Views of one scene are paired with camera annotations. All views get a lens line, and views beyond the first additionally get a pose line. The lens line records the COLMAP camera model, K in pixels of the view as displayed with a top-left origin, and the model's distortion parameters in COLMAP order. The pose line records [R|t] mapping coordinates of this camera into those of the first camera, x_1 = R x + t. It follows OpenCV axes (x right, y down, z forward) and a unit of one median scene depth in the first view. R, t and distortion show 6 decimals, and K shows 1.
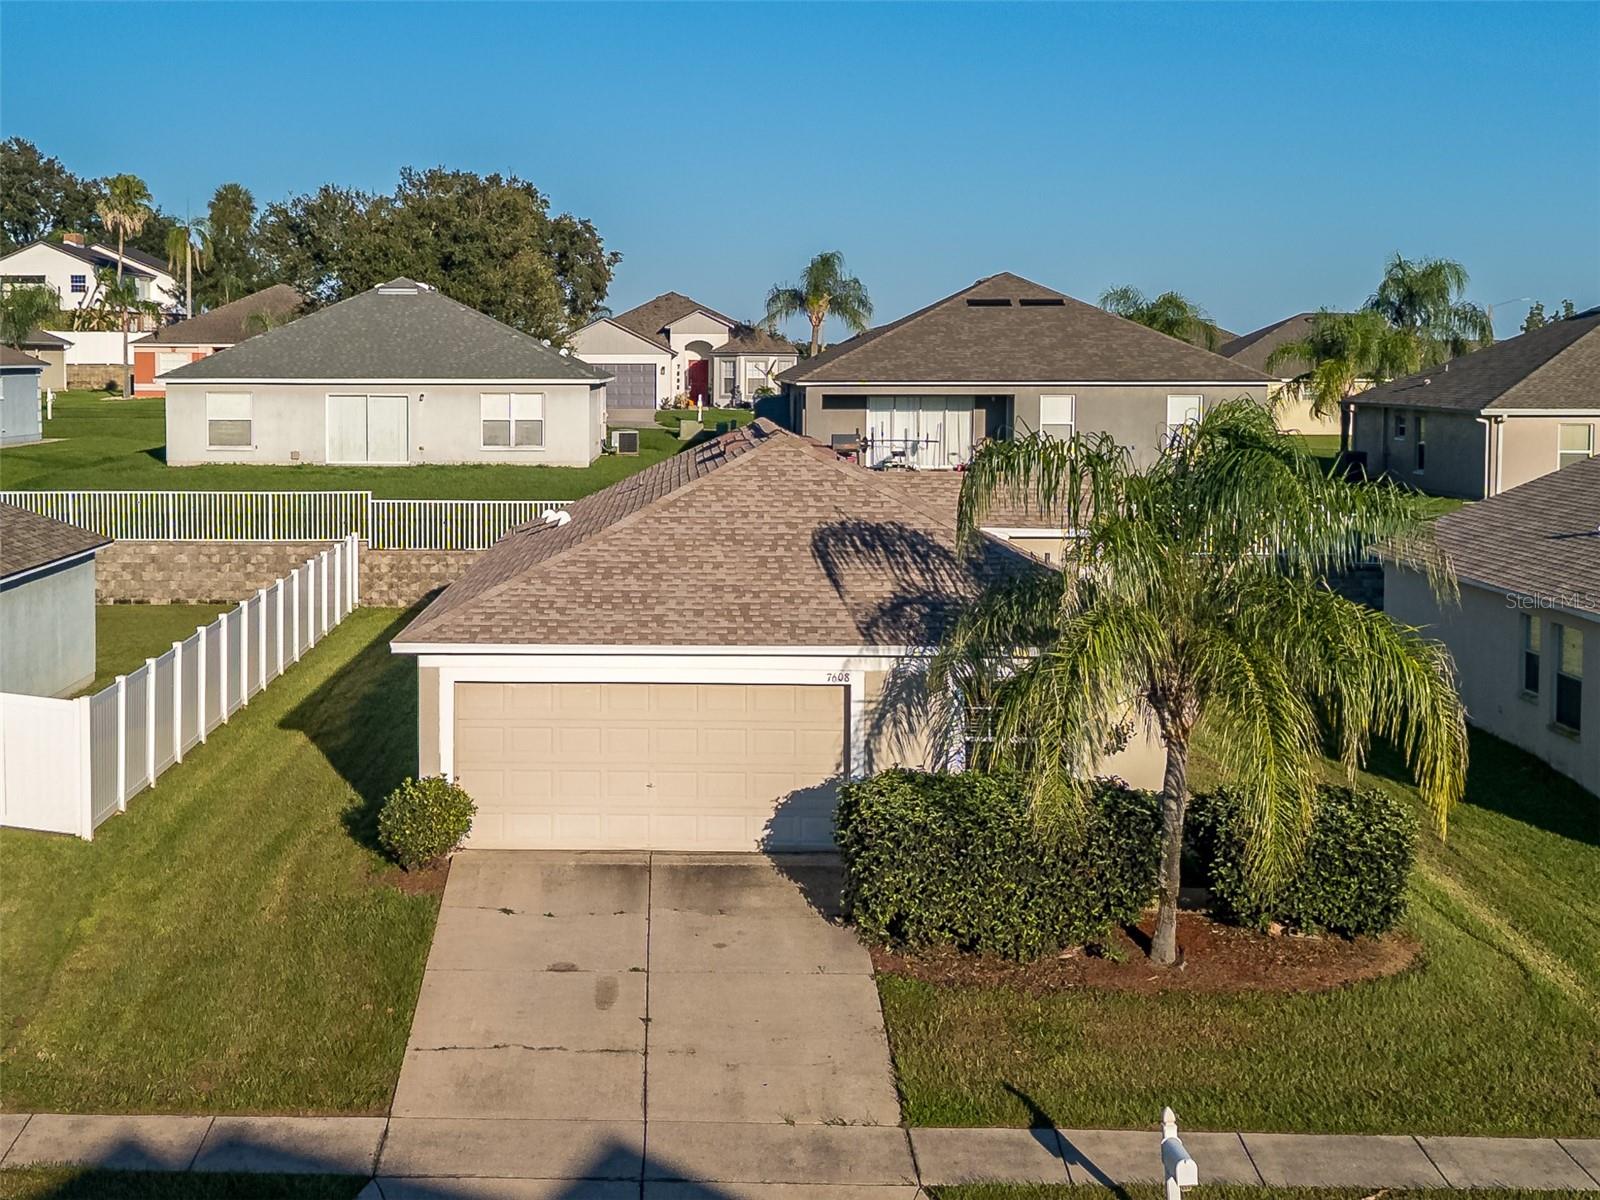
lens RADIAL K [[2424.3, 0, 601.1], [0, 2424.3, 466.5], [0, 0, 1]] dist [0.149808, -0.470447]
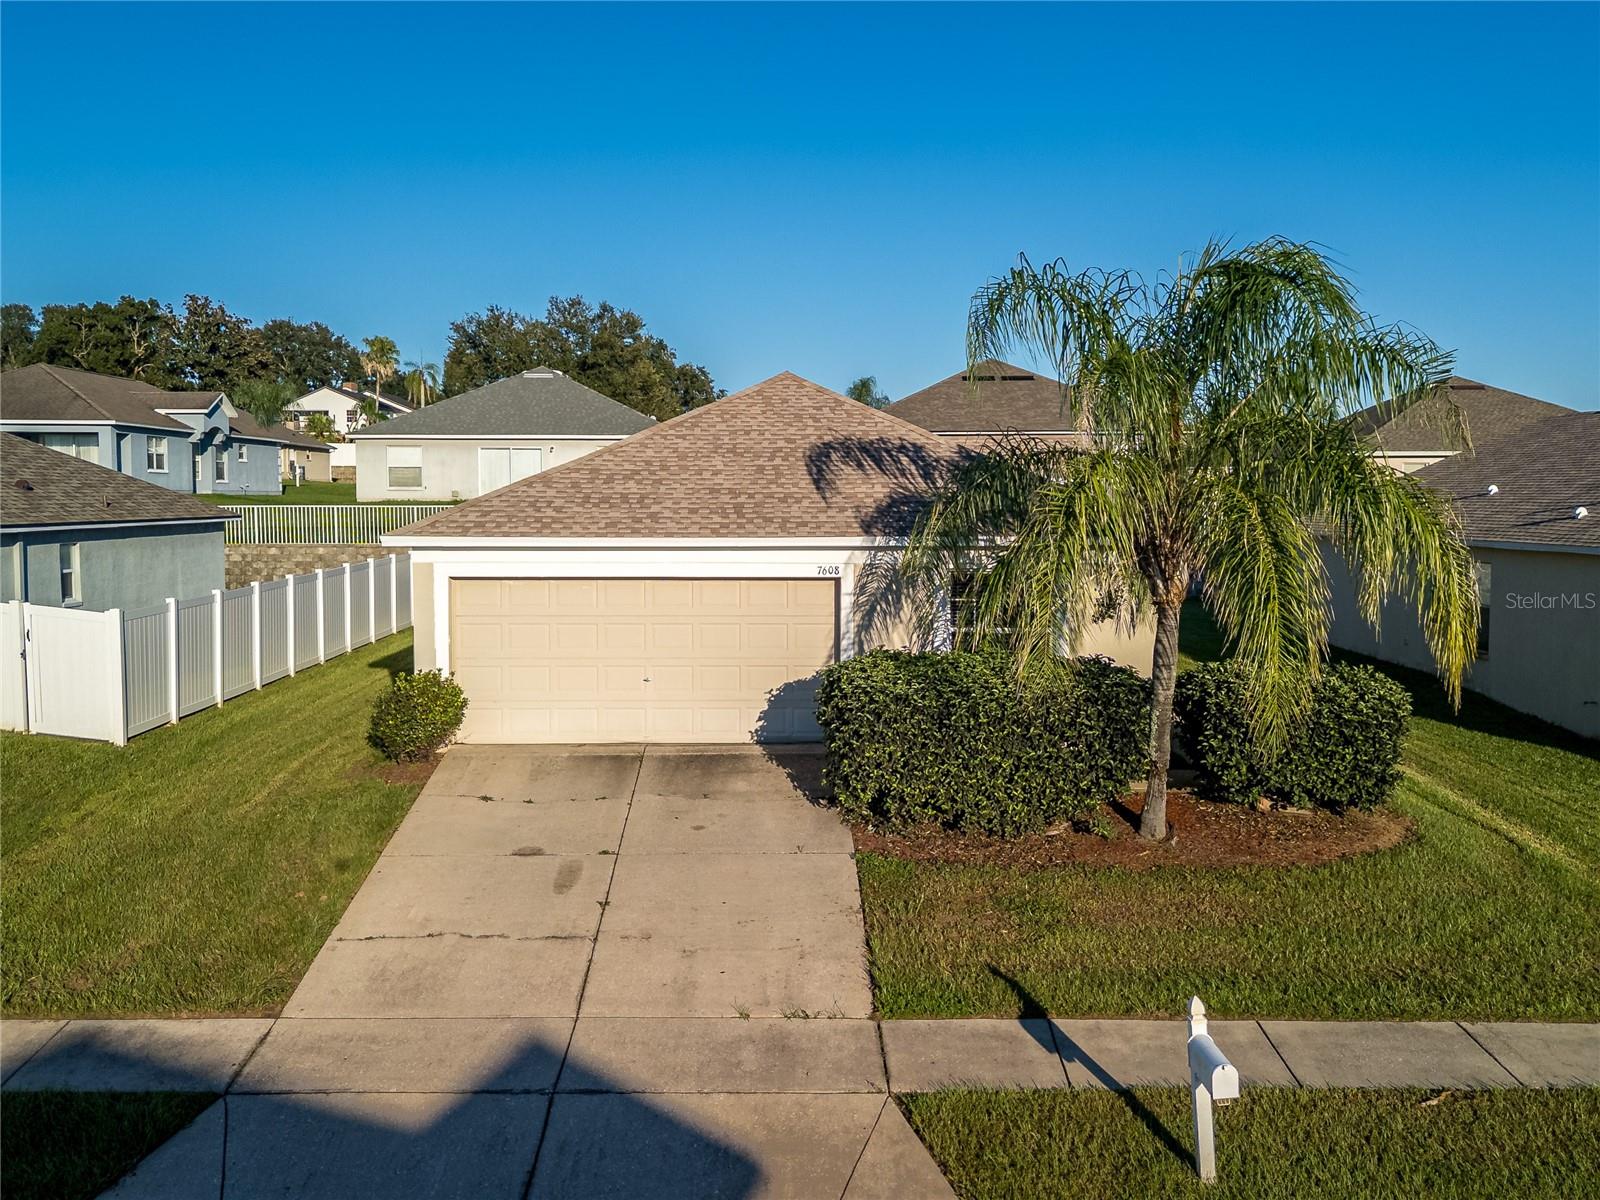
lens RADIAL K [[1562.9, 0, 790.1], [0, 1562.9, 557.7], [0, 0, 1]] dist [0.104070, -0.216408]
pose [[0.999312, -0.003716, 0.036912, 0.064164], [0.003931, 0.999976, -0.005771, 0.095250], [-0.036889, 0.005912, 0.999302, 0.385130]]
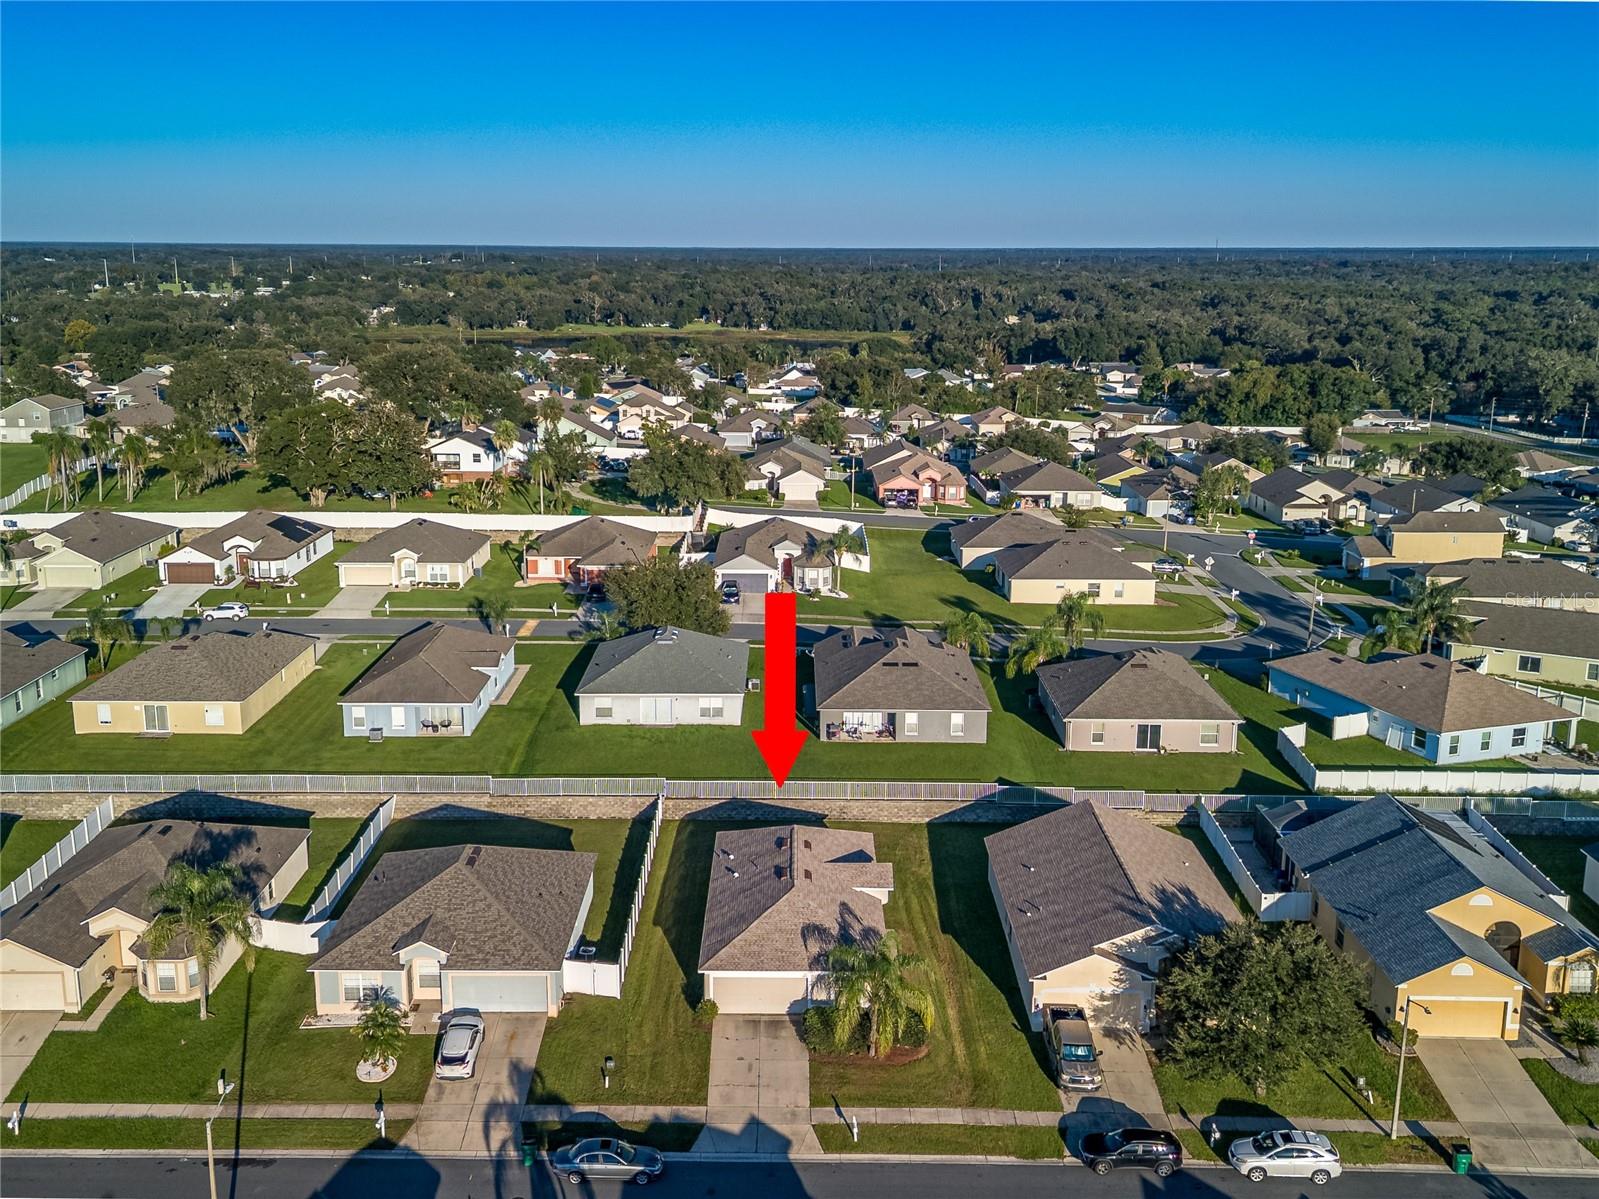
lens RADIAL K [[1561.9, 0, 789.6], [0, 1561.9, 557.2], [0, 0, 1]] dist [0.104070, -0.216408]
pose [[0.999425, -0.002507, 0.033823, -0.021133], [-0.002479, 0.989194, 0.146593, -1.151641], [-0.033825, -0.146593, 0.988618, -1.771077]]
